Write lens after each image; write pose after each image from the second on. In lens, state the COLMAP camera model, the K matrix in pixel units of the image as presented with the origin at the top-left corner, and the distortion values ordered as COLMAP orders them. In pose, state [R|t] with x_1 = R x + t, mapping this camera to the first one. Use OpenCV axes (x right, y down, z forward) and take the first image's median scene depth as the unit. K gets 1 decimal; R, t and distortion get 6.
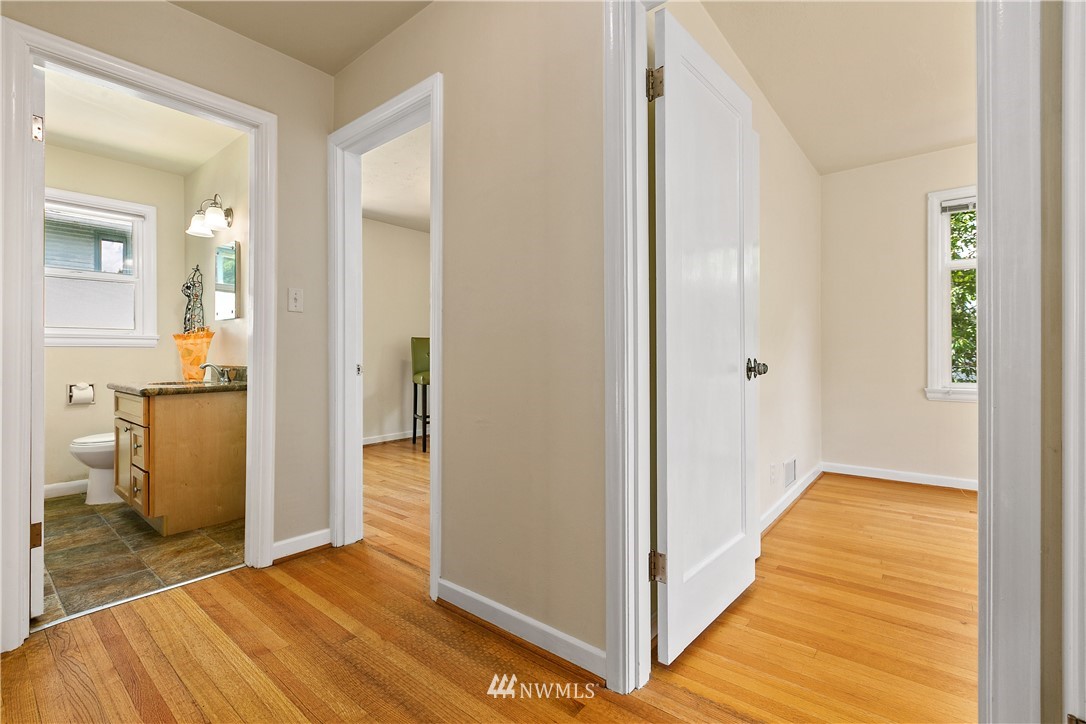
lens RADIAL K [[497.3, 0, 541.3], [0, 497.3, 354.7], [0, 0, 1]] dist [0.002804, -0.001852]
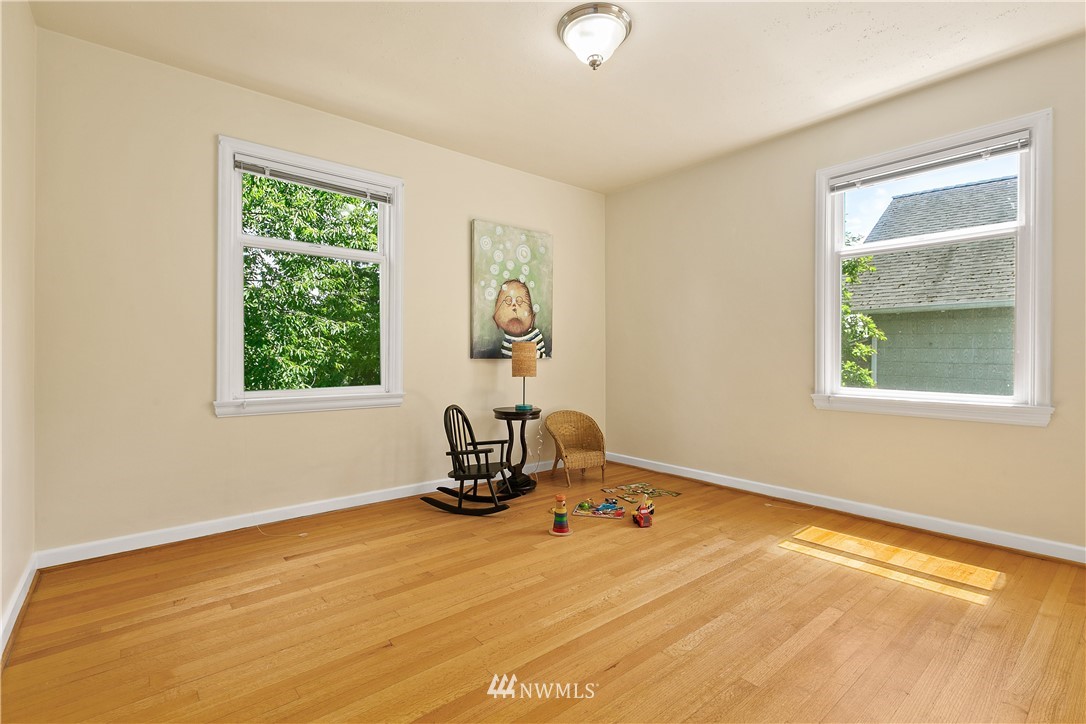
lens RADIAL K [[497.3, 0, 541.6], [0, 497.3, 352.3], [0, 0, 1]] dist [0.002804, -0.001852]
pose [[0.193708, 0.006062, 0.981041, 0.154849], [-0.000794, 0.999982, -0.006023, -0.000566], [-0.981059, 0.000388, 0.193709, 0.398812]]
